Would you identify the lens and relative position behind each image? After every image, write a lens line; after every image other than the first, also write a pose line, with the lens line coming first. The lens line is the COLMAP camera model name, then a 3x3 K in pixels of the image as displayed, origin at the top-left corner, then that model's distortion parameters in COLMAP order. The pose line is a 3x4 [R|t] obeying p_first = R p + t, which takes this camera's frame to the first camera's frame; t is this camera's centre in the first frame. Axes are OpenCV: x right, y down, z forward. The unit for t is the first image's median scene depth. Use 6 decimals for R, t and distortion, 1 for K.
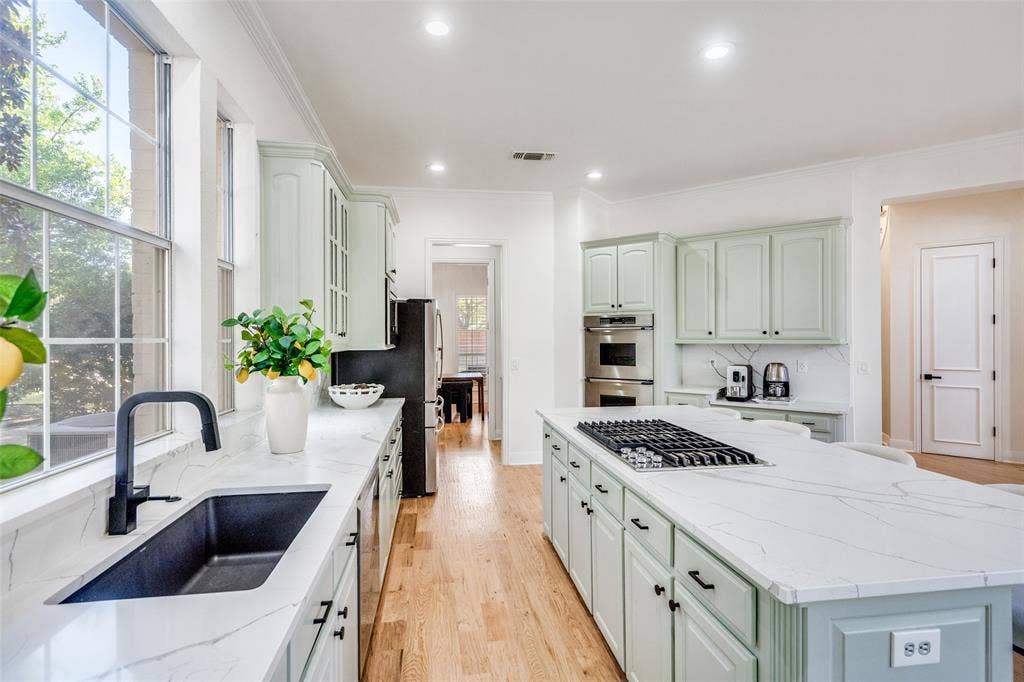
lens RADIAL K [[492.1, 0, 515.0], [0, 492.1, 338.1], [0, 0, 1]] dist [-0.001193, 0.000345]
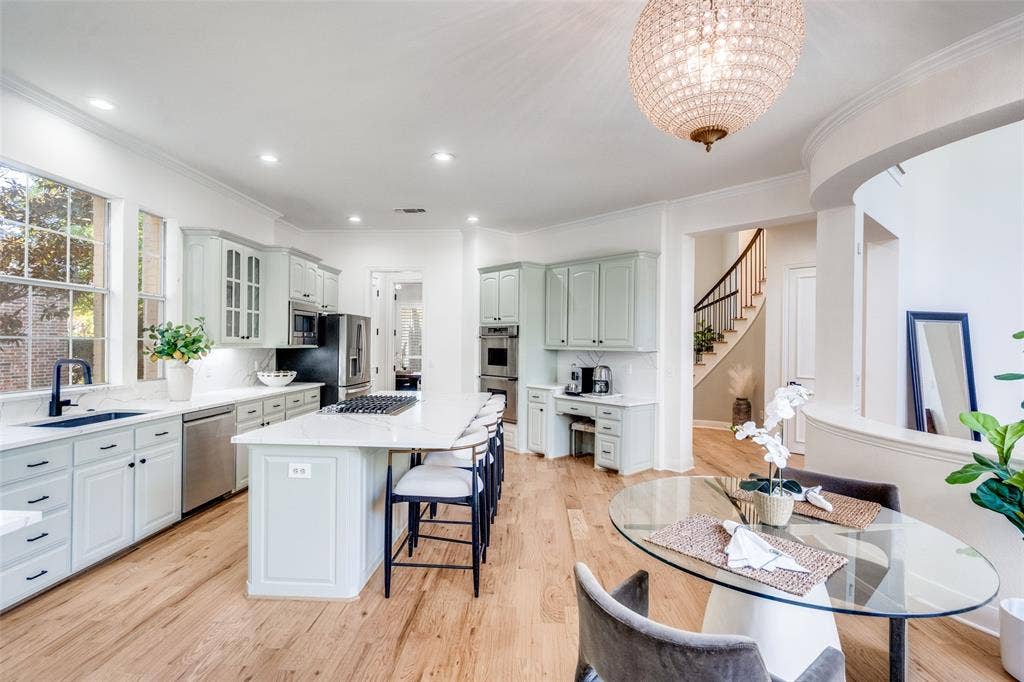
lens RADIAL K [[492.1, 0, 506.1], [0, 492.1, 345.2], [0, 0, 1]] dist [-0.001193, 0.000345]
pose [[0.979144, 0.018276, -0.202343, 0.533711], [-0.018092, 0.999833, 0.002760, -0.001228], [0.202359, 0.000959, 0.979311, -0.267308]]
